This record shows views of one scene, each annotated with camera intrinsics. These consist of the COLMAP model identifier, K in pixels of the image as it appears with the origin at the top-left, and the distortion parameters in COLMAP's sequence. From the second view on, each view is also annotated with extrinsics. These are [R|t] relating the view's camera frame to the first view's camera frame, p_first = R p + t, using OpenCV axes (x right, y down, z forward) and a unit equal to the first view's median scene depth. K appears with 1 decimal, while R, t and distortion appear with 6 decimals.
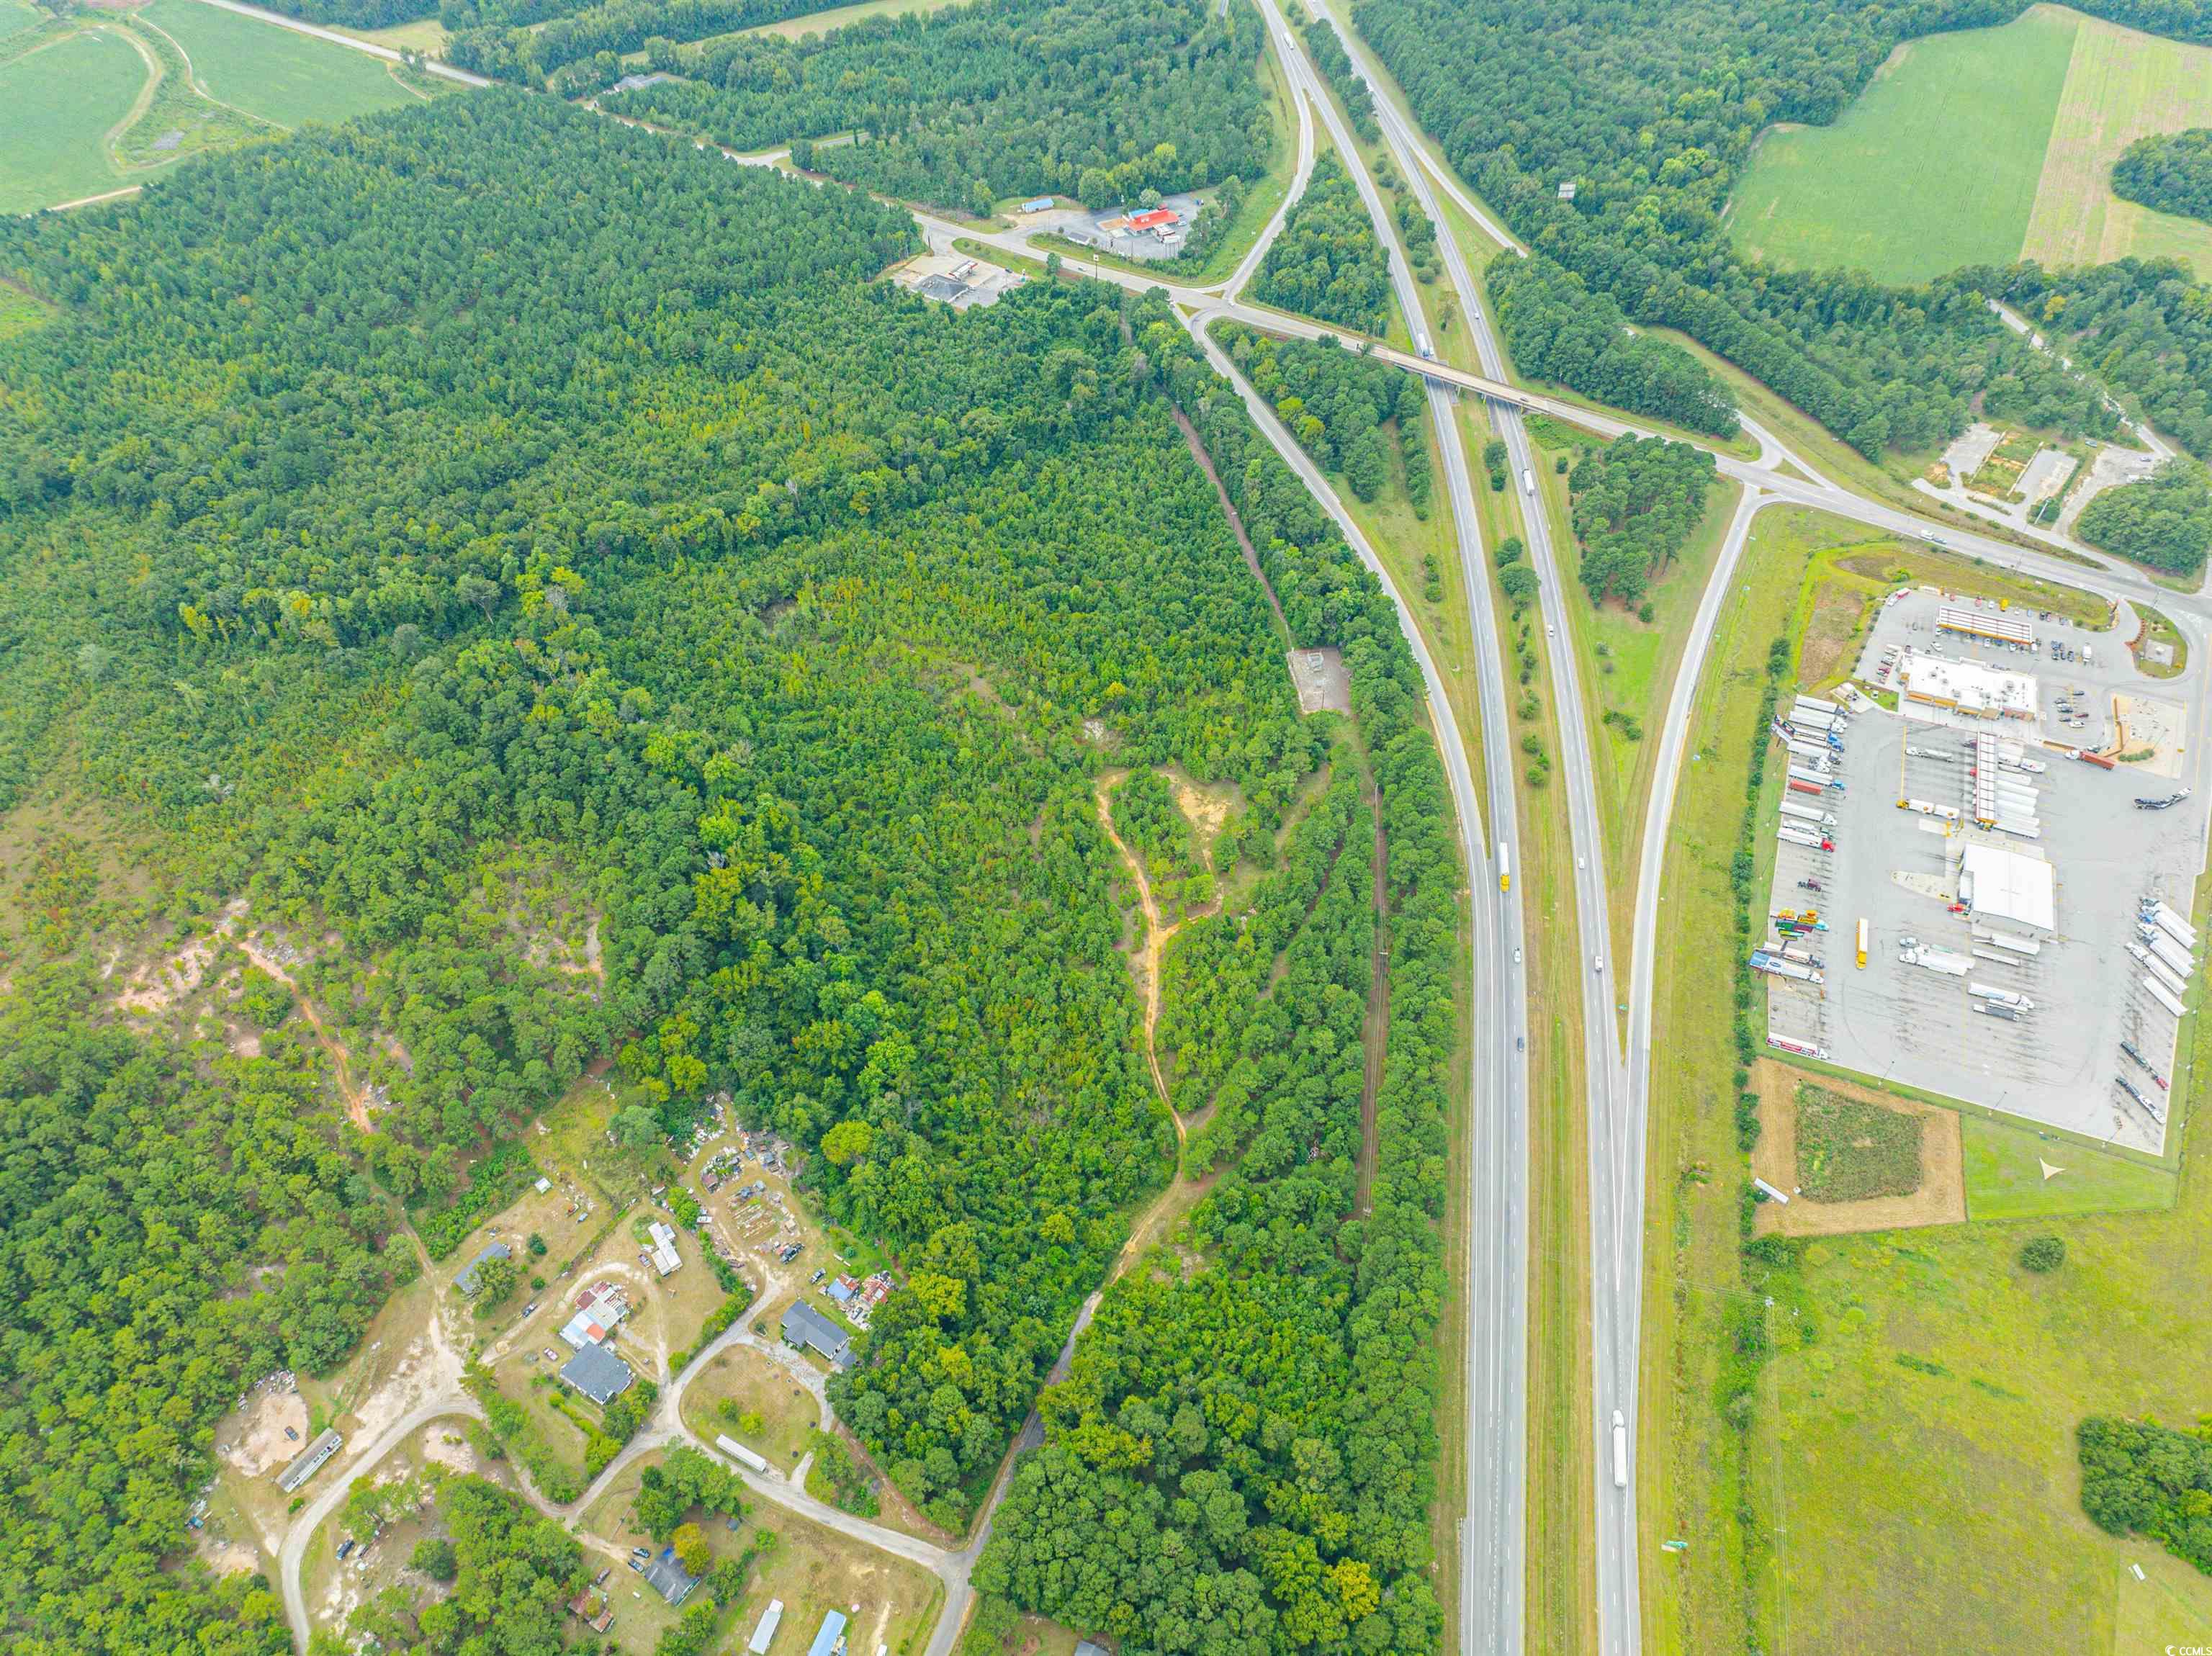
lens RADIAL K [[1545.4, 0, 1110.2], [0, 1545.4, 821.7], [0, 0, 1]] dist [-0.018926, 0.025334]
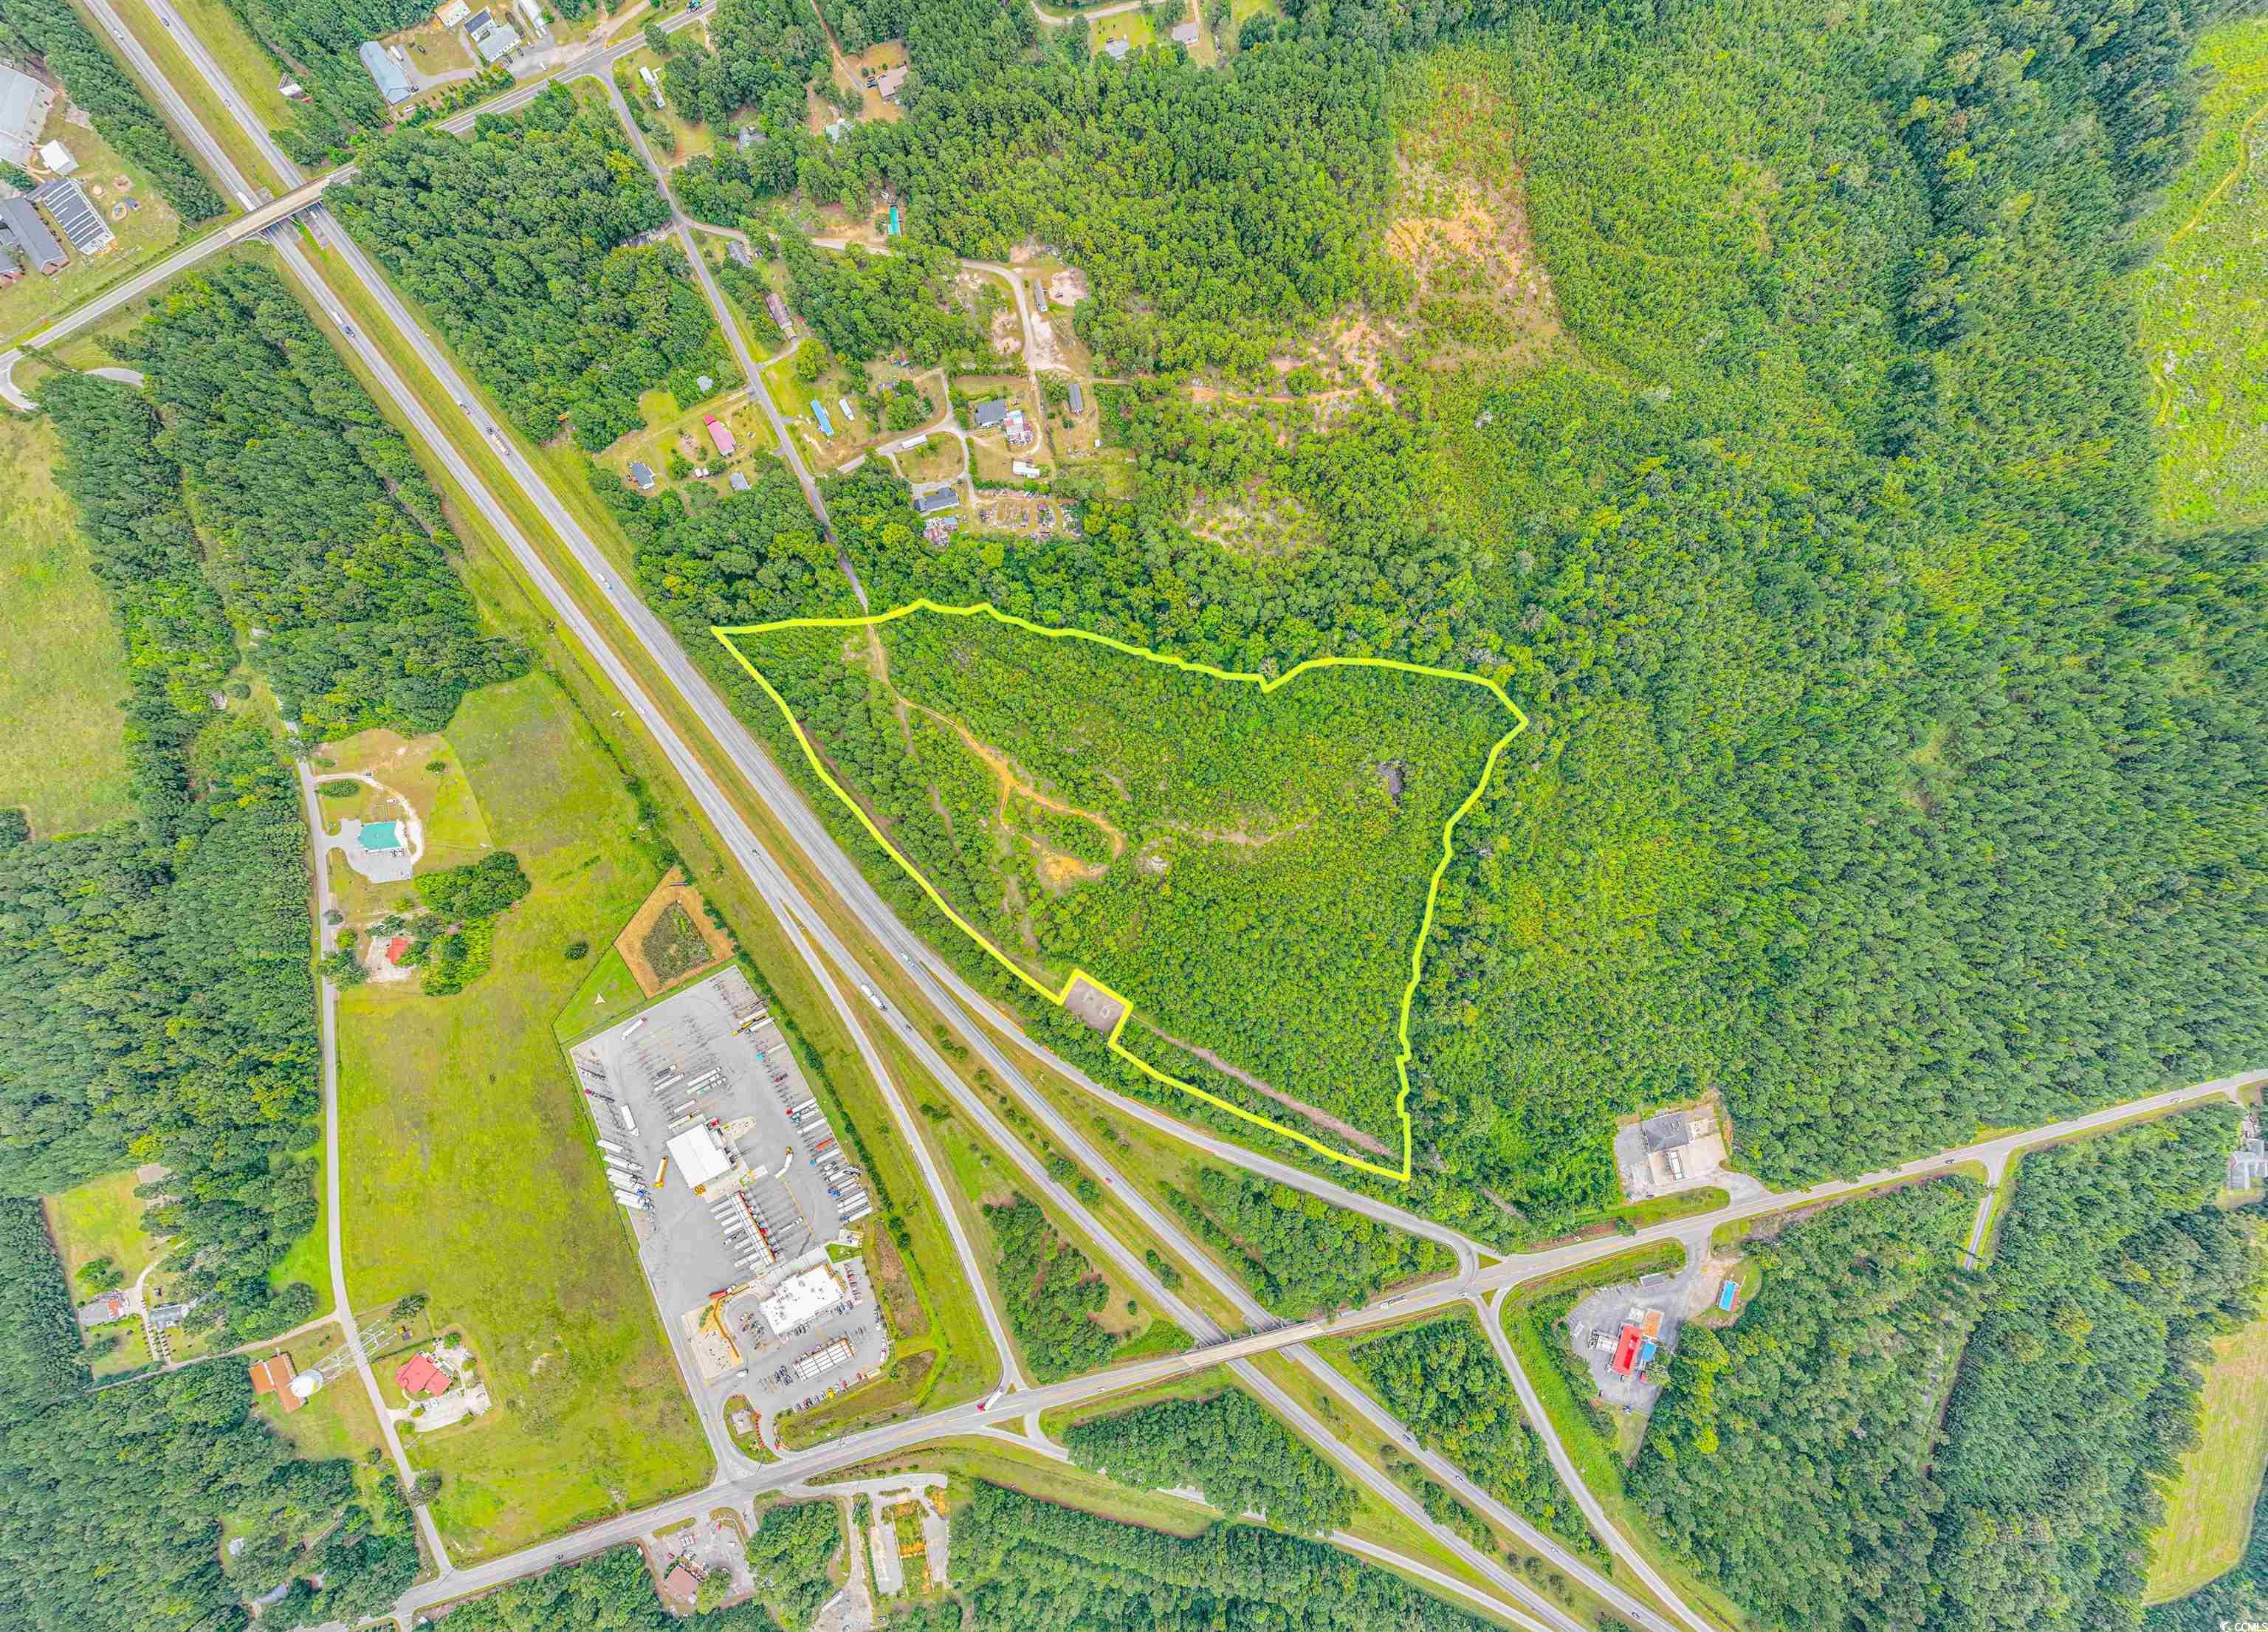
lens RADIAL K [[670.6, 0, 1130.8], [0, 670.6, 824.7], [0, 0, 1]] dist [0.002109, -0.000161]
pose [[-0.666590, 0.745043, 0.023829, -0.037763], [-0.544918, -0.508853, 0.666433, -0.476078], [0.508647, 0.431253, 0.745184, 0.452966]]
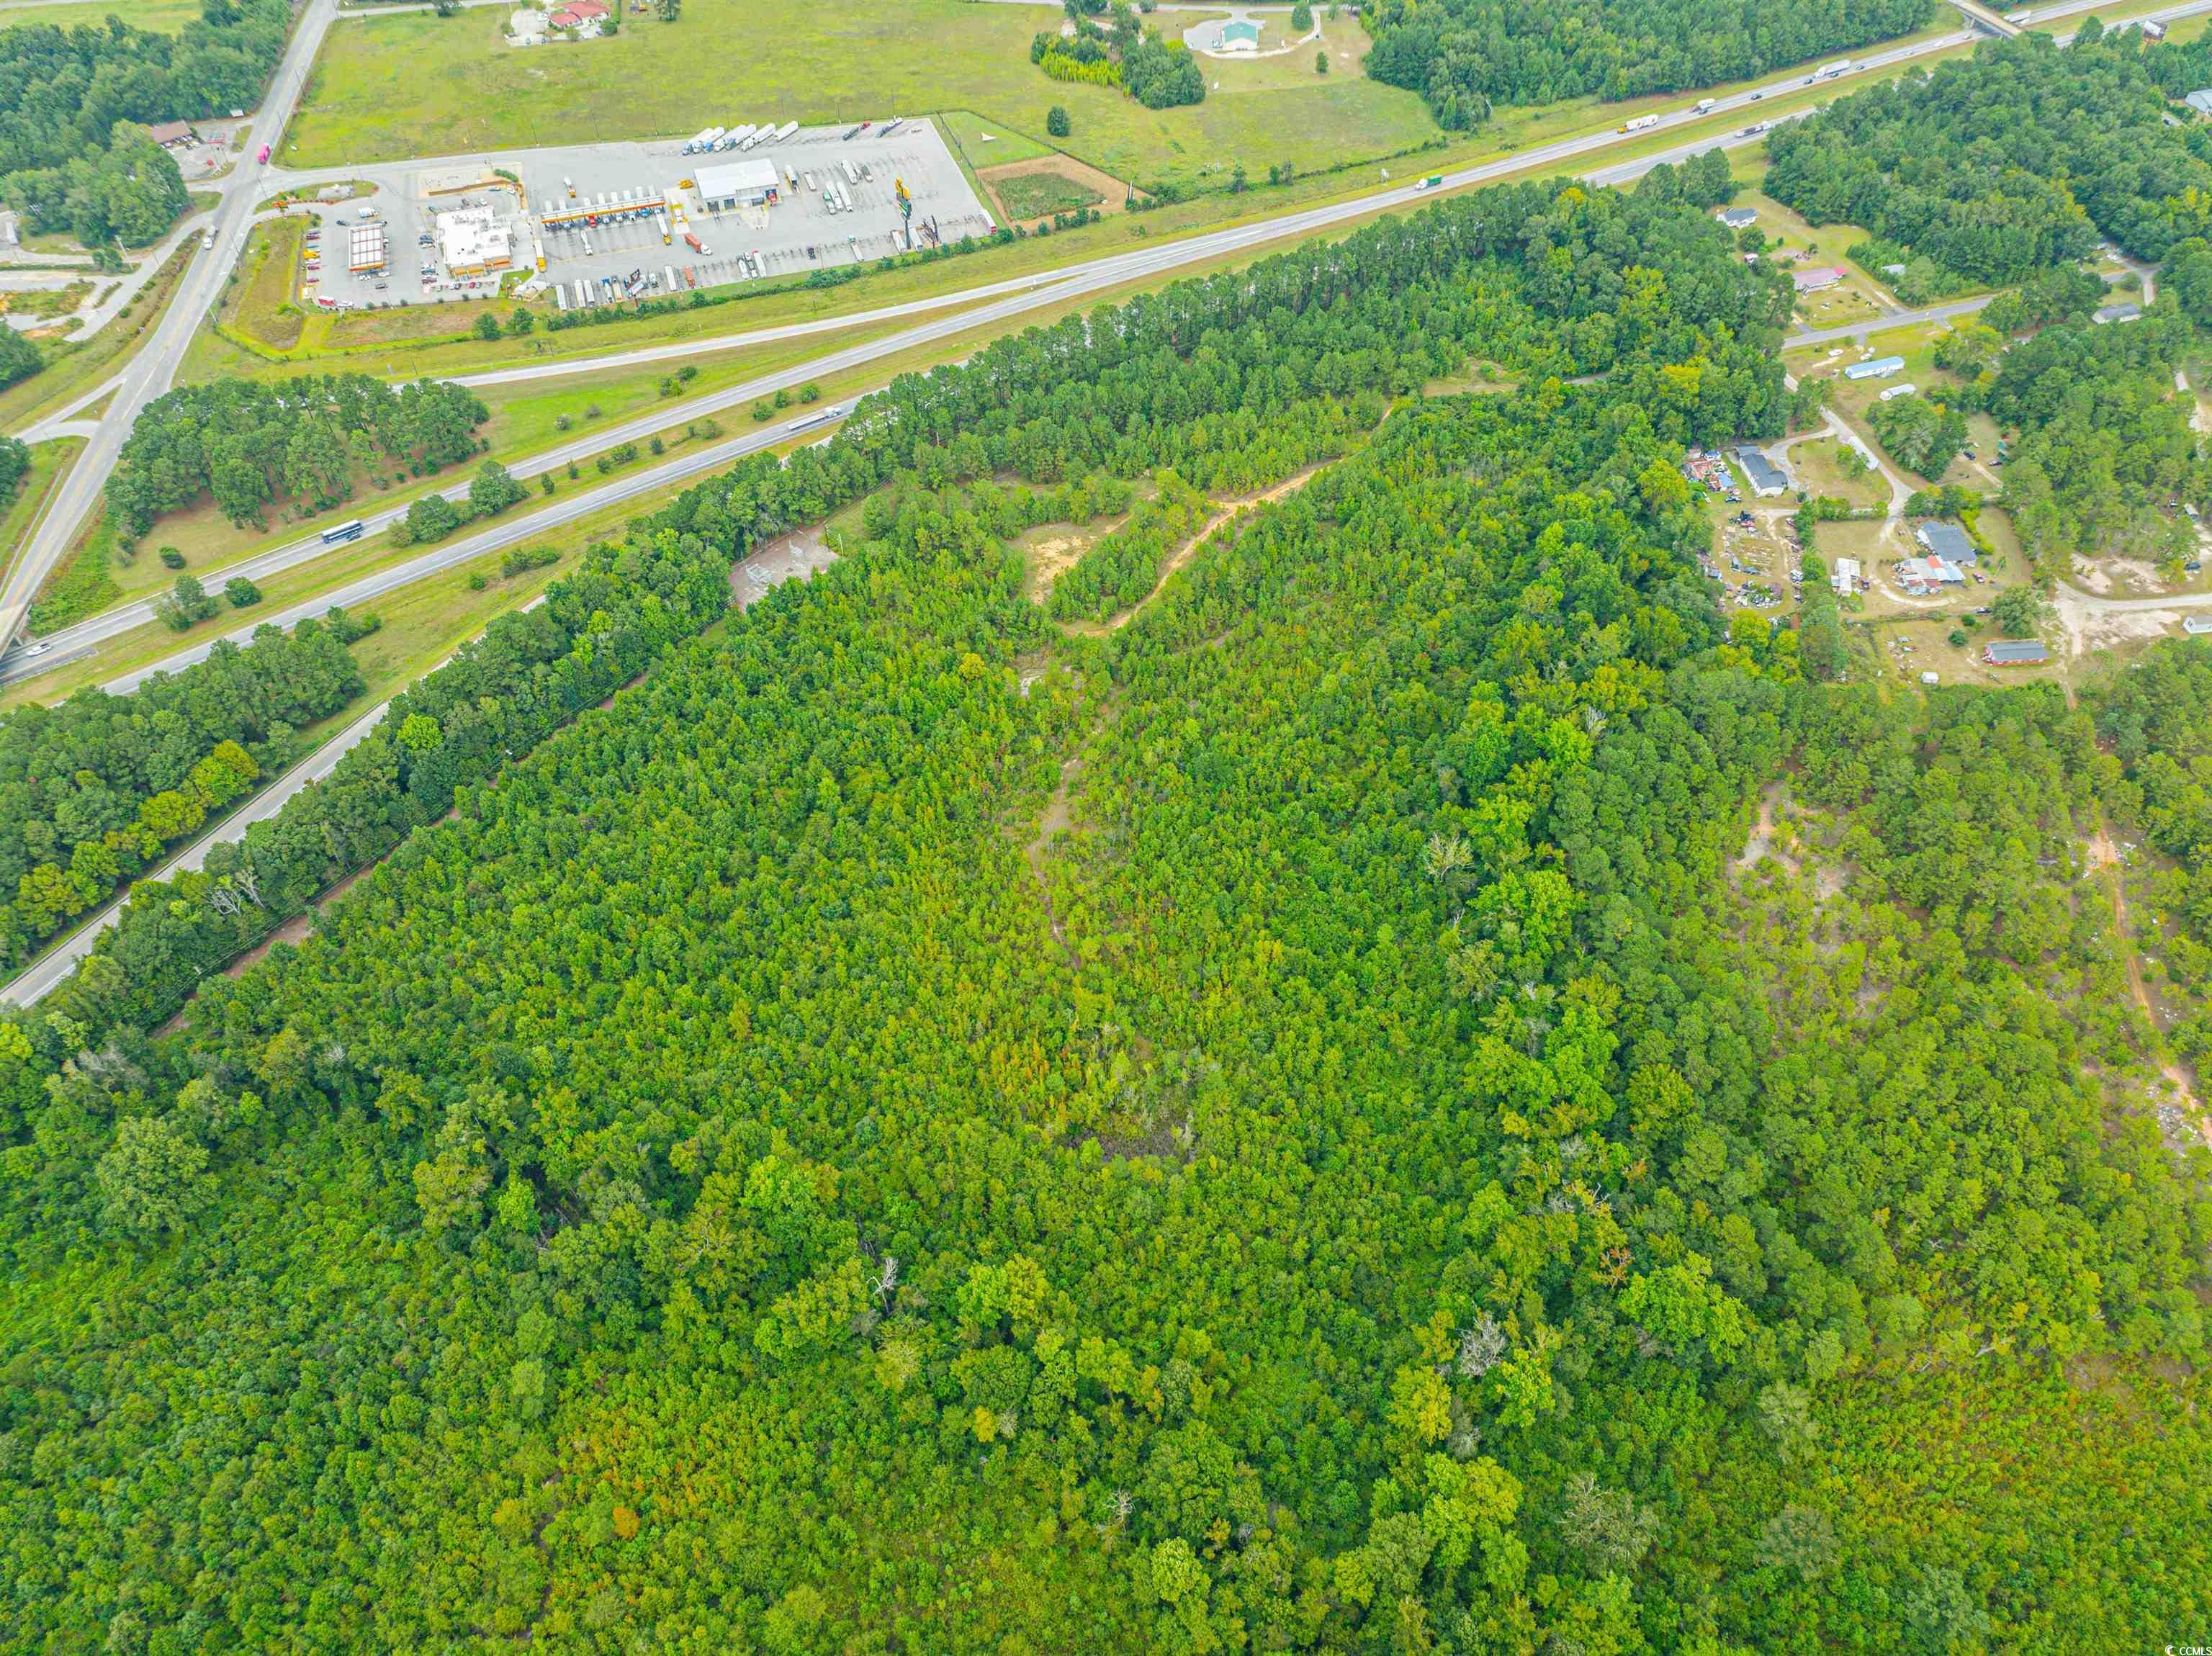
lens RADIAL K [[1545.4, 0, 1106.1], [0, 1545.4, 835.9], [0, 0, 1]] dist [-0.018926, 0.025334]
pose [[-0.637840, -0.560045, 0.528687, -0.461755], [0.574700, 0.110887, 0.810817, -0.623532], [-0.512719, 0.821007, 0.251130, 0.848940]]
